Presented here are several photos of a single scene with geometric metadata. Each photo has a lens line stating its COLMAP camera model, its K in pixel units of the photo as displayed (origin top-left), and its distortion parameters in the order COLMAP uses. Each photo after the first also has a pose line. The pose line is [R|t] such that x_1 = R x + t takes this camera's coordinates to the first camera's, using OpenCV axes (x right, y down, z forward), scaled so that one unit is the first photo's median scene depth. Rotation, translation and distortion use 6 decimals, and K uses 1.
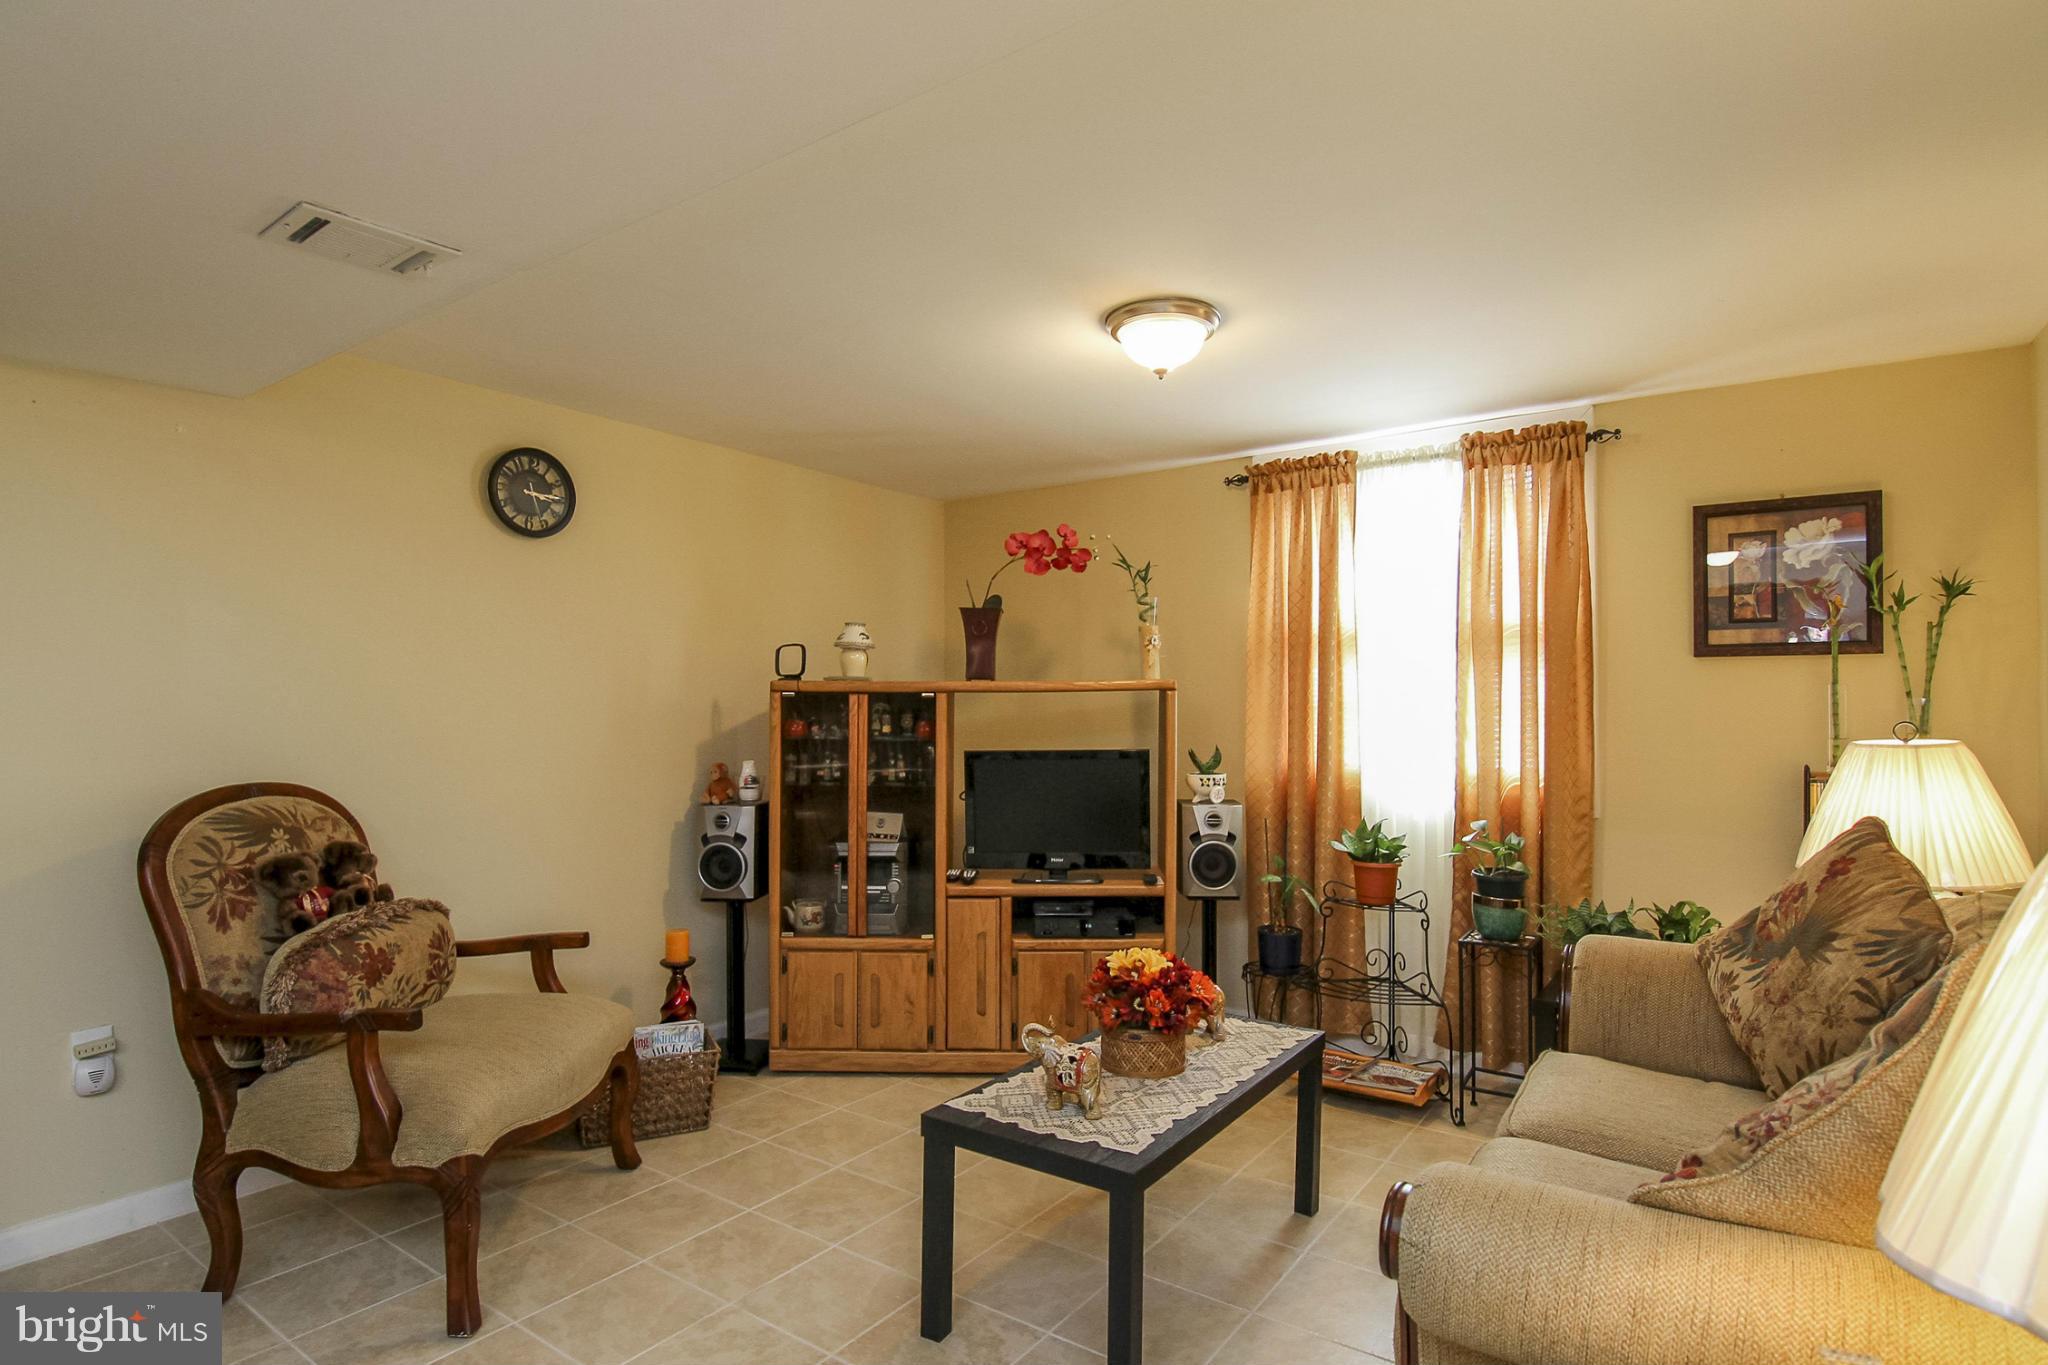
lens RADIAL K [[1019.3, 0, 1021.1], [0, 1019.3, 709.5], [0, 0, 1]] dist [0.001105, -0.017906]
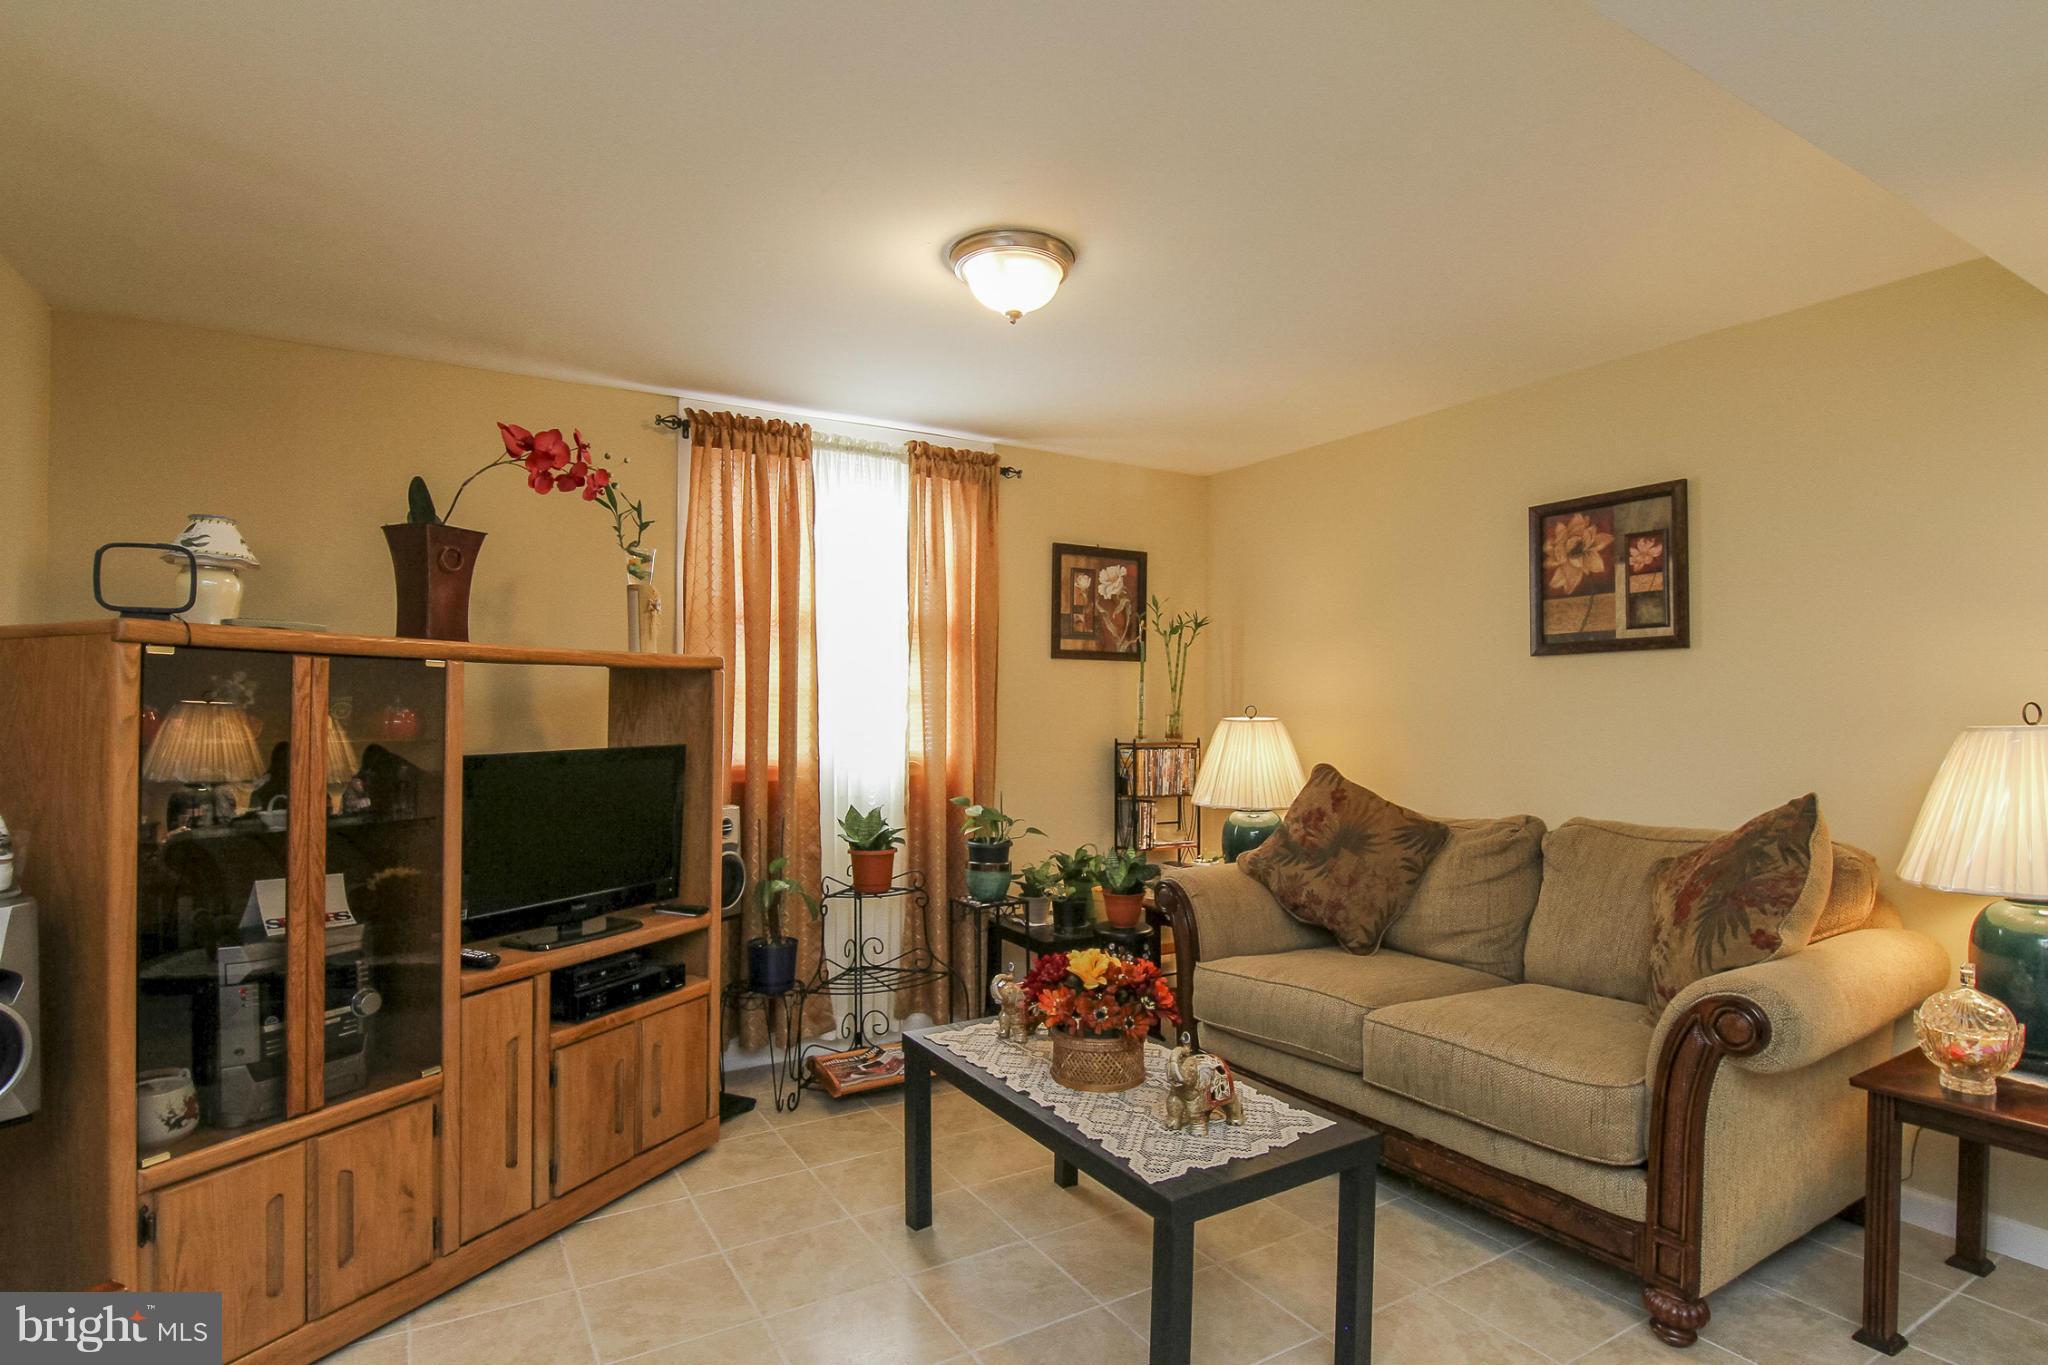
lens RADIAL K [[1019.3, 0, 1021.1], [0, 1019.3, 709.5], [0, 0, 1]] dist [0.001105, -0.017906]
pose [[0.418323, 0.000769, 0.908298, -0.485345], [-0.001291, 0.999999, -0.000252, 0.012386], [-0.908298, -0.001067, 0.418323, 0.443709]]
